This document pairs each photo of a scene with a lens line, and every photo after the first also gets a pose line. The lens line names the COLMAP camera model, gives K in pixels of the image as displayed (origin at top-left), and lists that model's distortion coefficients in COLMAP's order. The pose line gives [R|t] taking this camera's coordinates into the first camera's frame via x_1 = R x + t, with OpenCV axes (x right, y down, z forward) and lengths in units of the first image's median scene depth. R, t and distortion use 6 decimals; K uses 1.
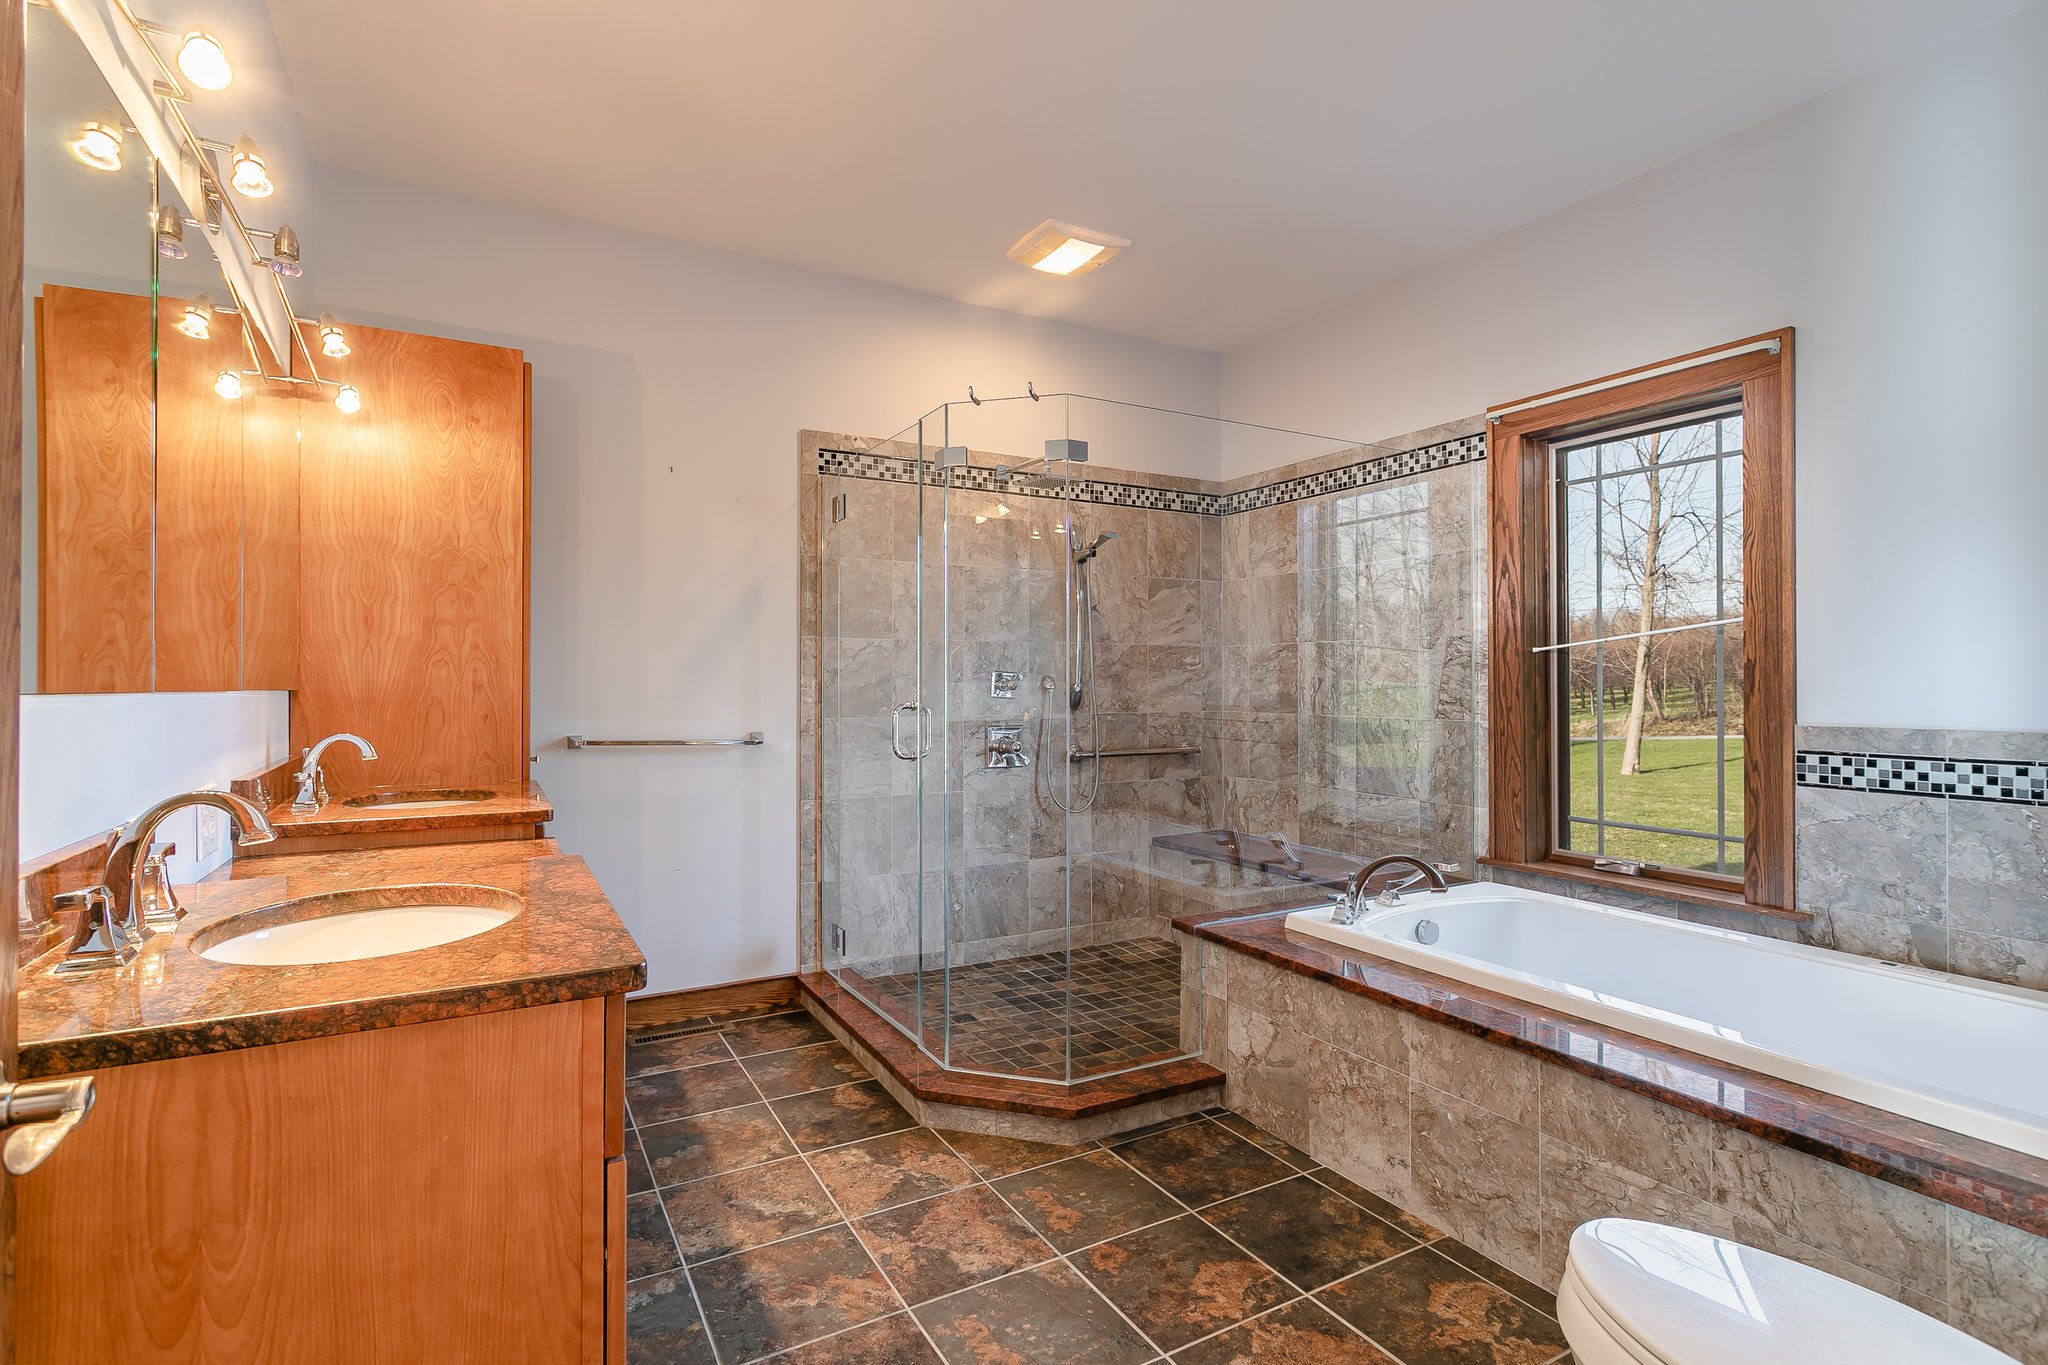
lens RADIAL K [[978.1, 0, 1013.4], [0, 978.1, 671.8], [0, 0, 1]] dist [0.000263, 0.002853]
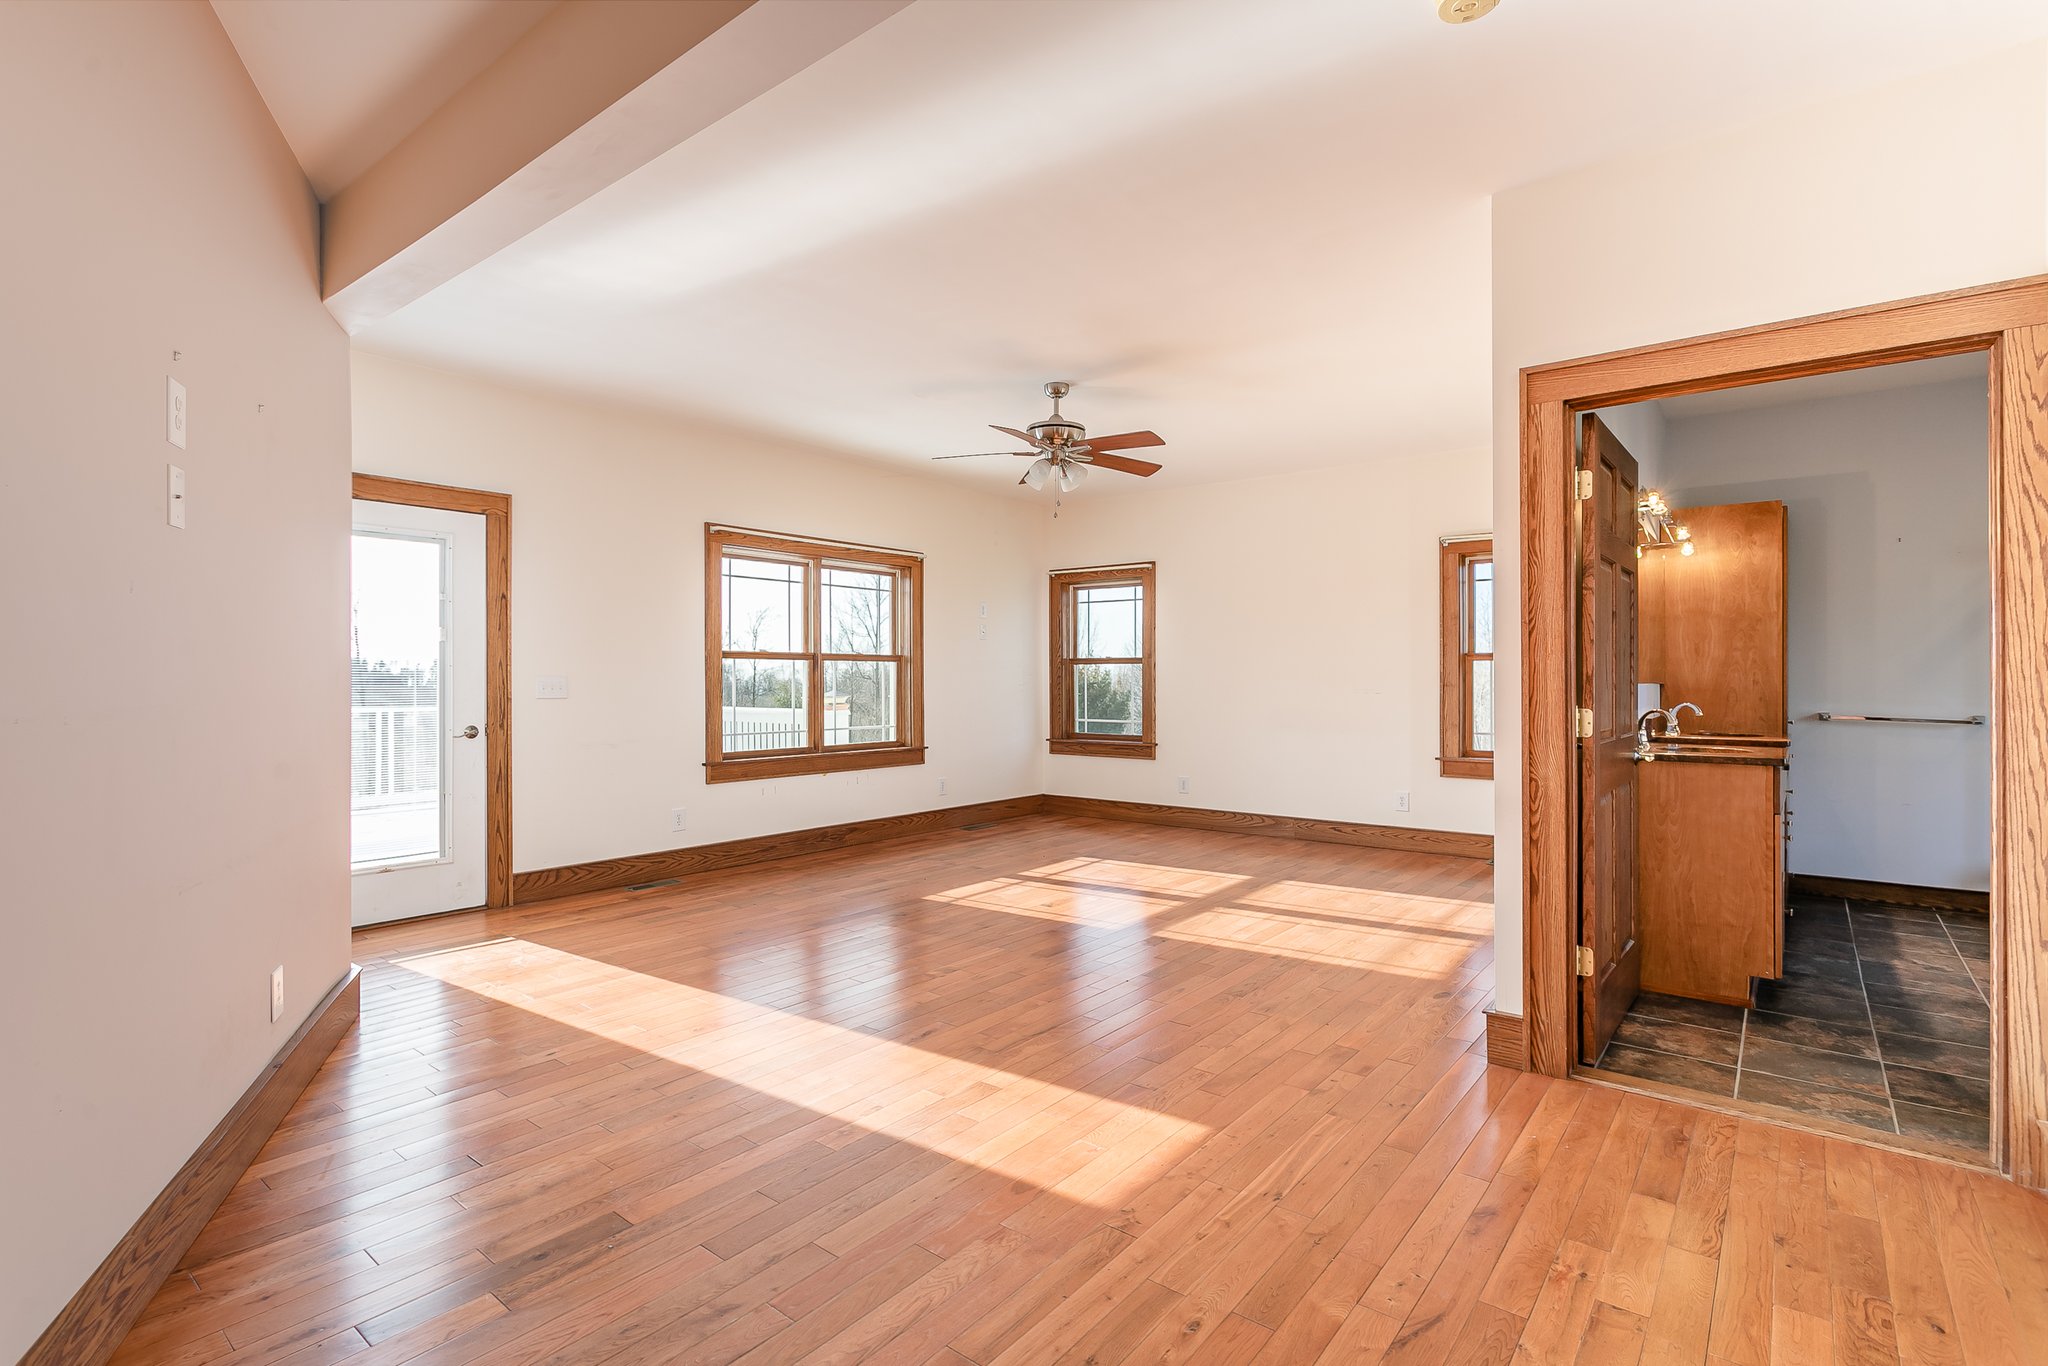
lens RADIAL K [[978.1, 0, 1012.0], [0, 978.1, 673.5], [0, 0, 1]] dist [0.000263, 0.002853]
pose [[0.379286, -0.002879, -0.925275, 0.686093], [0.006103, 0.999981, -0.000610, -0.010041], [0.925259, -0.005416, 0.379297, -1.093450]]
